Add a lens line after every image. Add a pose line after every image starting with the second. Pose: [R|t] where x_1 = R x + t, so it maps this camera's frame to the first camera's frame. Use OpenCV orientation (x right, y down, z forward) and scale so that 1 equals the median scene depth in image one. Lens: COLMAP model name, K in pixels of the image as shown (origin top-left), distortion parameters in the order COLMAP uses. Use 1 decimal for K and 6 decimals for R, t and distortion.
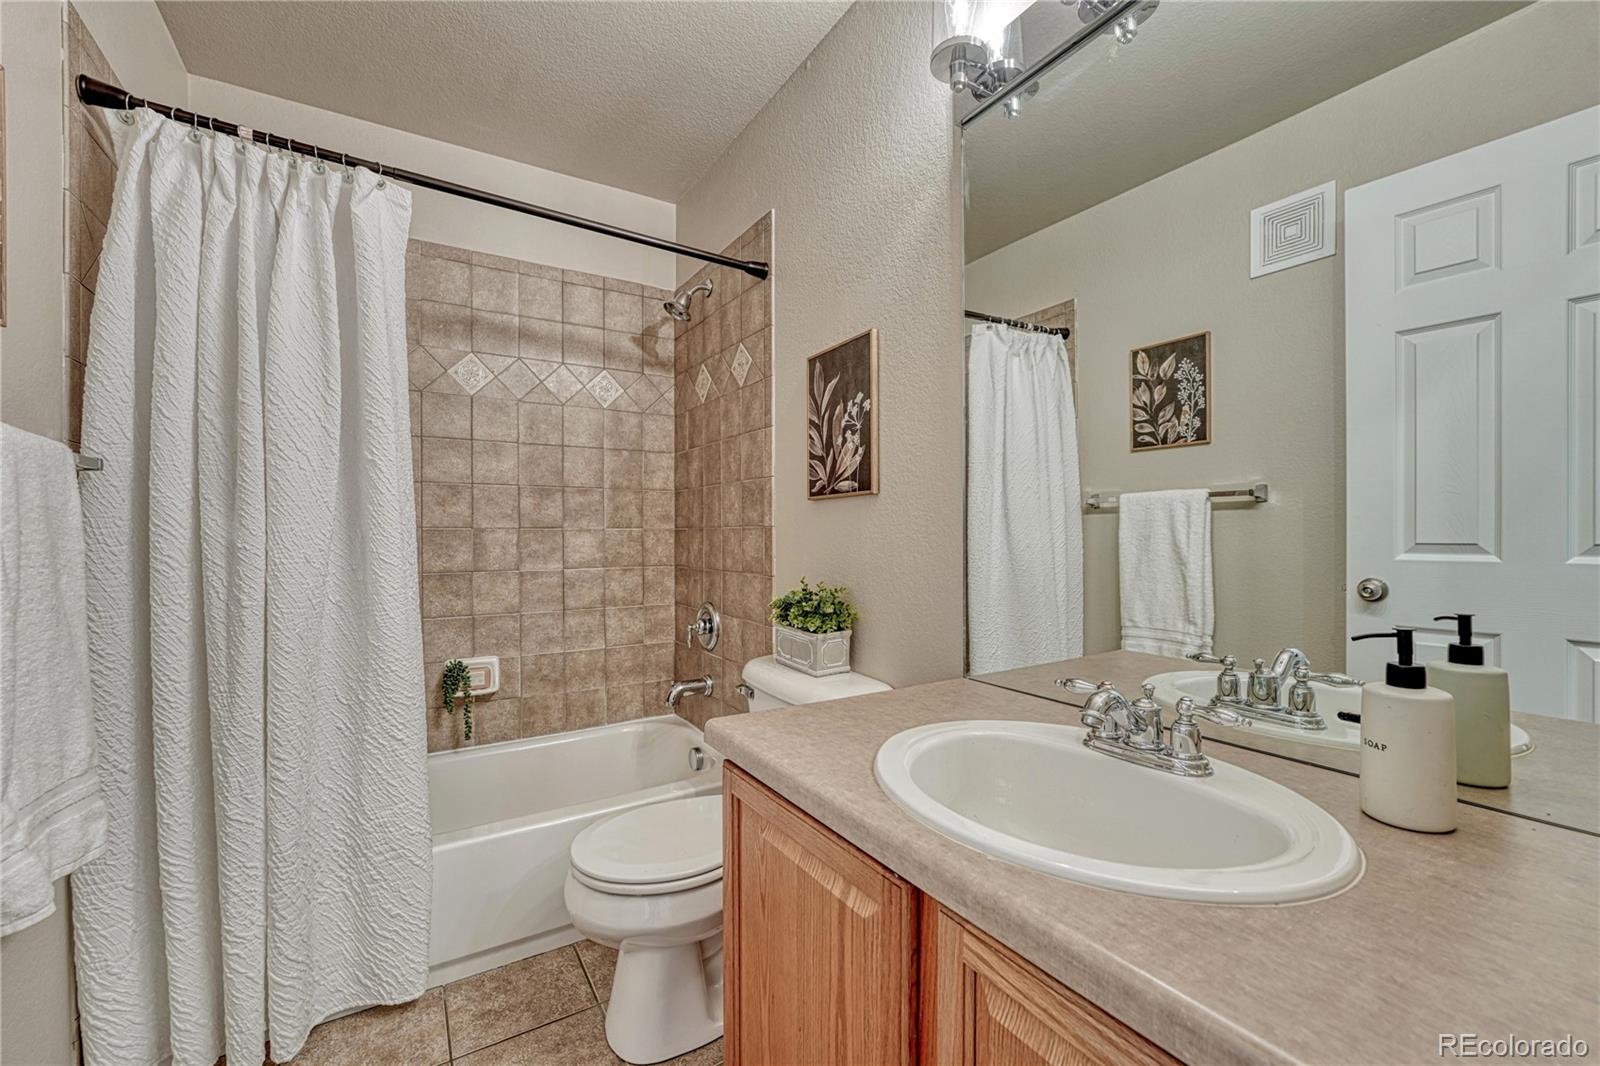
lens RADIAL K [[666.5, 0, 813.5], [0, 666.5, 535.9], [0, 0, 1]] dist [-0.011306, 0.001798]
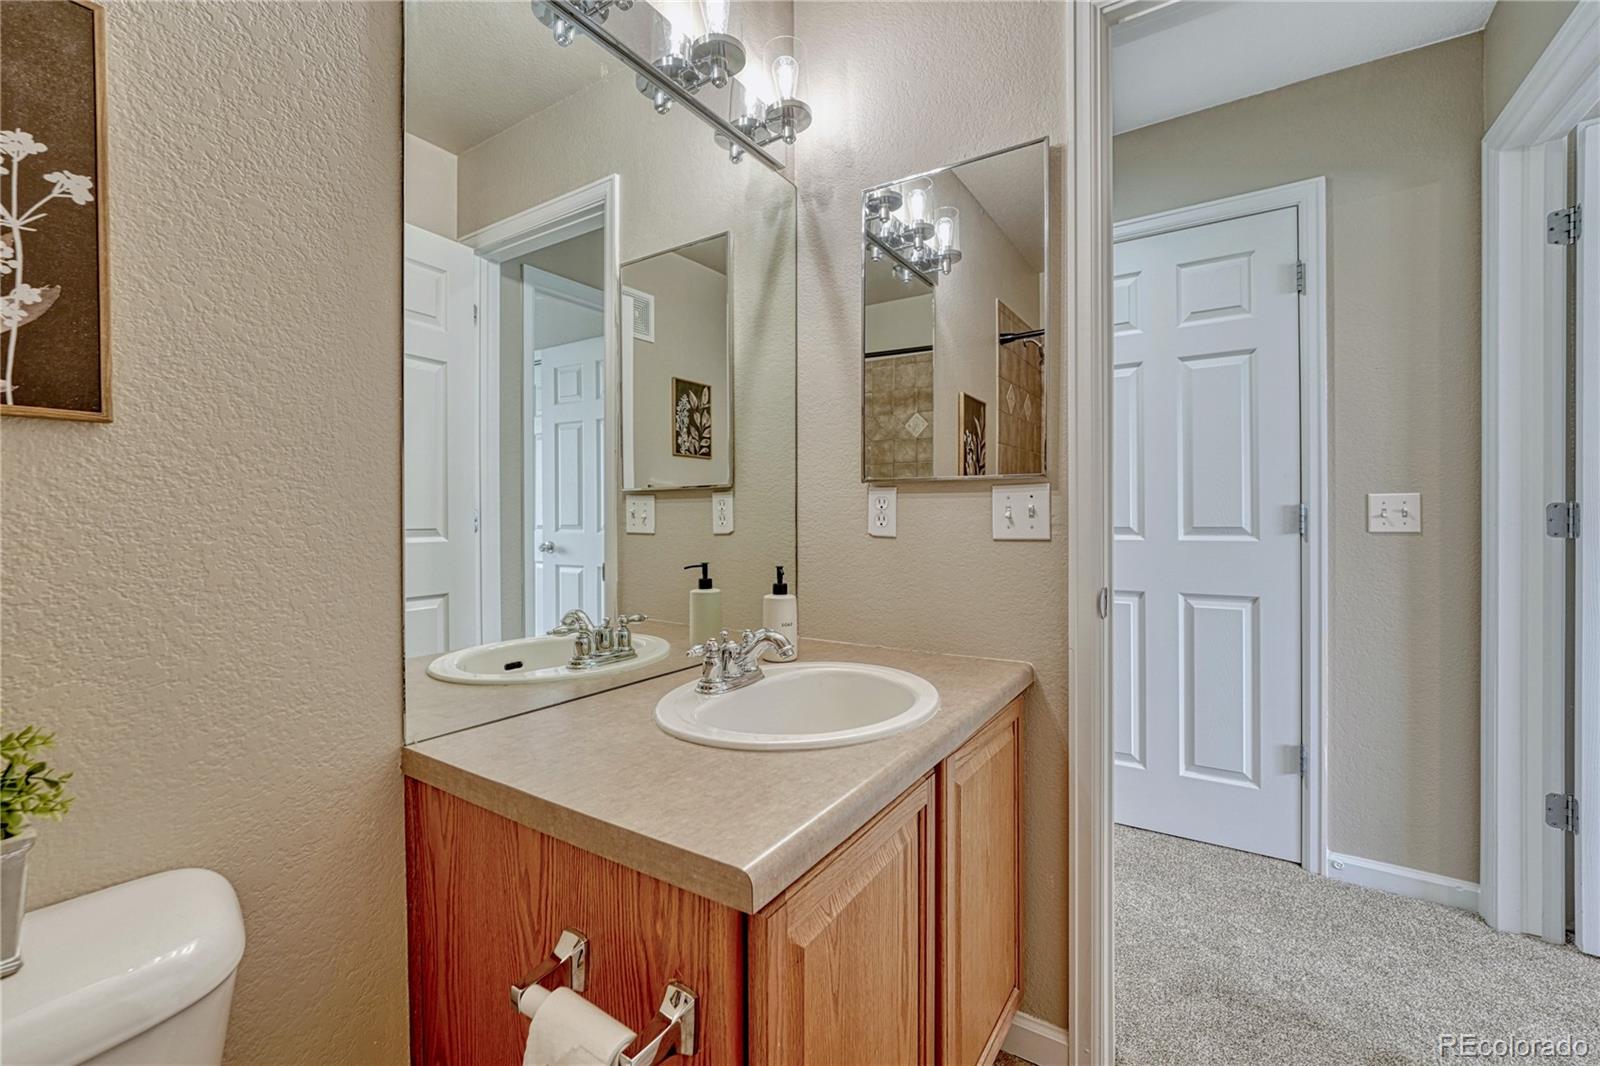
lens RADIAL K [[666.5, 0, 790.4], [0, 666.5, 523.0], [0, 0, 1]] dist [-0.011306, 0.001798]
pose [[-0.405093, -0.002712, 0.914271, -0.700255], [0.006604, 0.999961, 0.005892, -0.004482], [-0.914251, 0.008425, -0.405060, 1.259349]]
